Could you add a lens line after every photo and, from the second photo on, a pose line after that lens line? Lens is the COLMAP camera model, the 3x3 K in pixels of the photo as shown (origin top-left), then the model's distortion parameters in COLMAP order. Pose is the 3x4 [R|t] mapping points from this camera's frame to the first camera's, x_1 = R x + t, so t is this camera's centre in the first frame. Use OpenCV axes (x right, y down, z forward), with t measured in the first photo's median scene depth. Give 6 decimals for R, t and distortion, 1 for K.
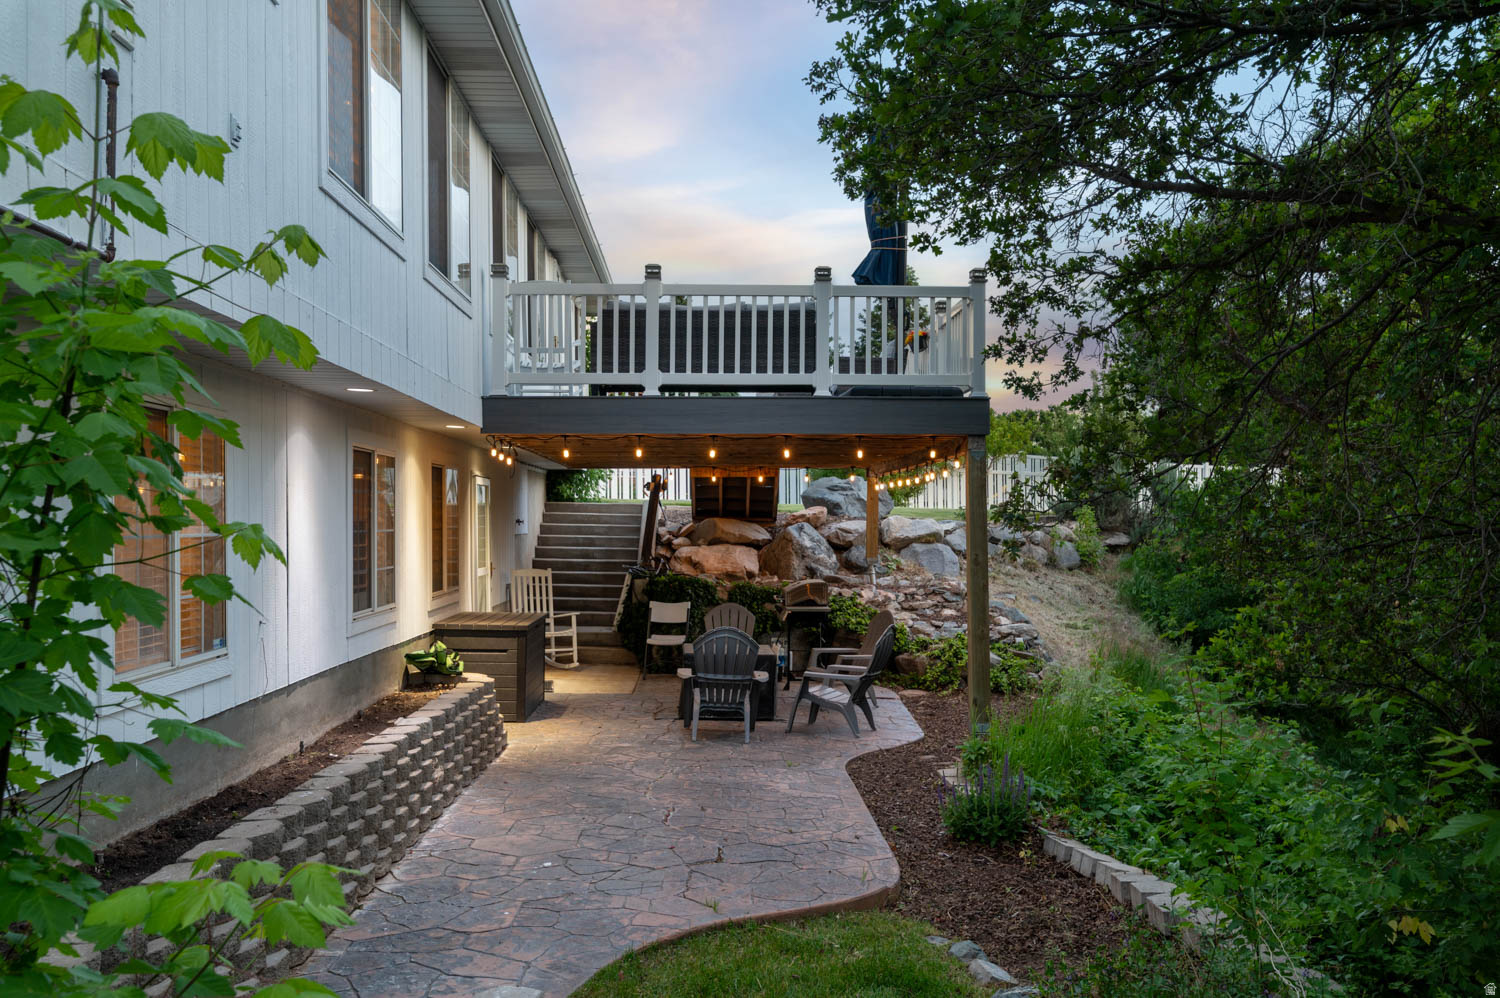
lens RADIAL K [[1292.2, 0, 749.4], [0, 1292.2, 502.6], [0, 0, 1]] dist [-0.017080, -0.004417]
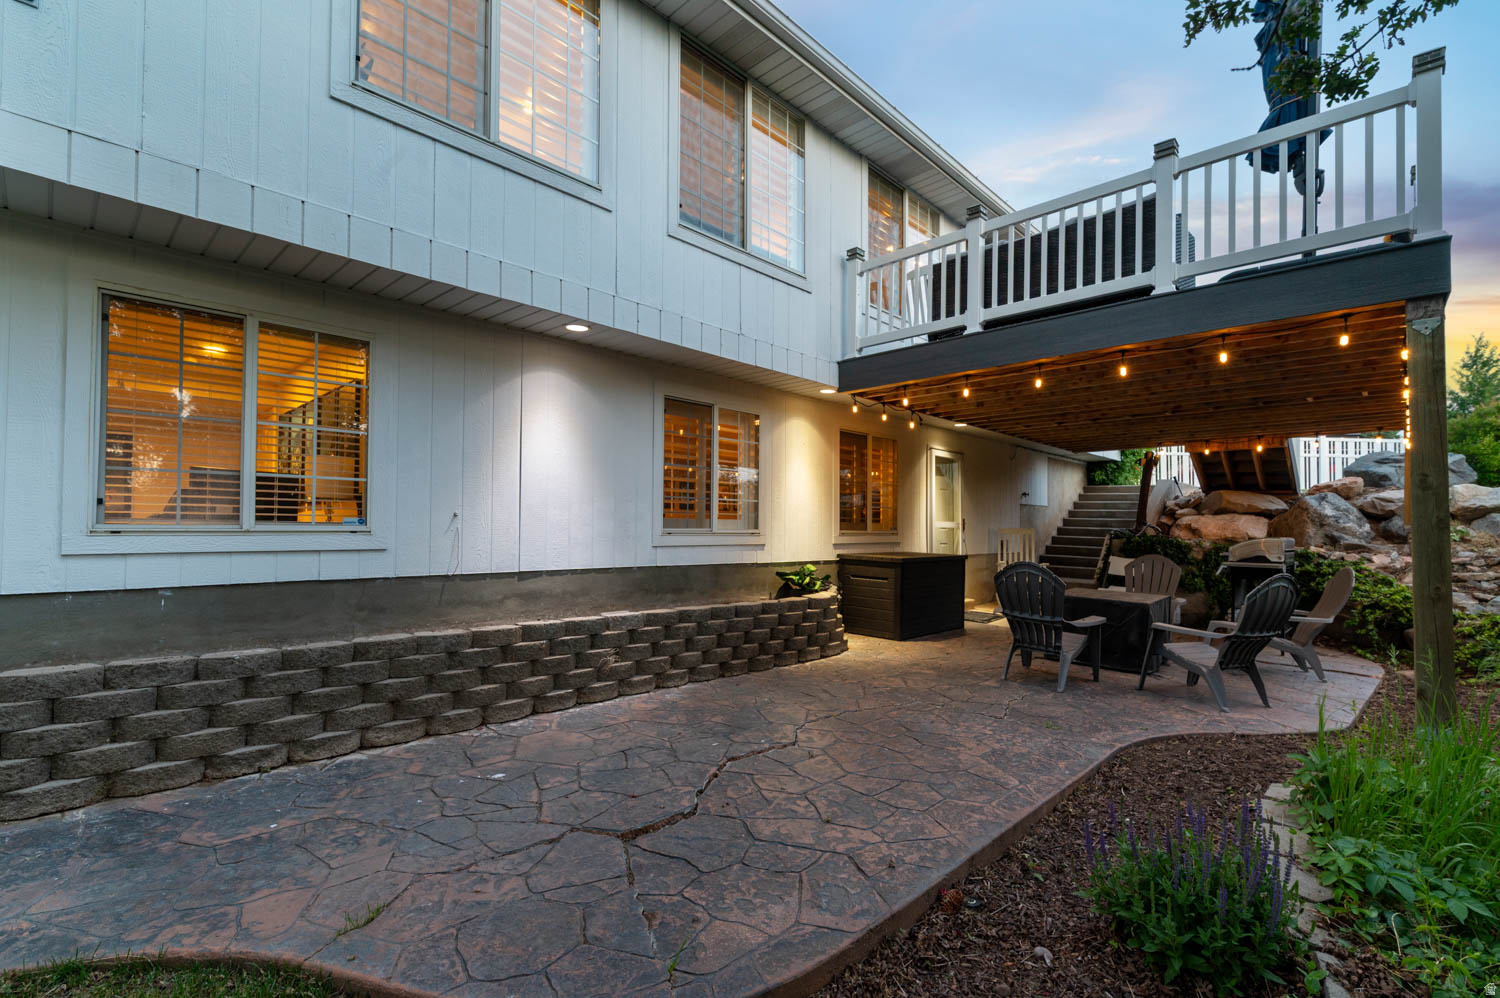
lens RADIAL K [[676.5, 0, 758.0], [0, 676.5, 518.1], [0, 0, 1]] dist [-0.000383, 0.000913]
pose [[0.691985, -0.003478, -0.721904, 0.133026], [-0.002606, 0.999970, -0.007316, 0.046567], [0.721907, 0.006944, 0.691955, 0.353834]]
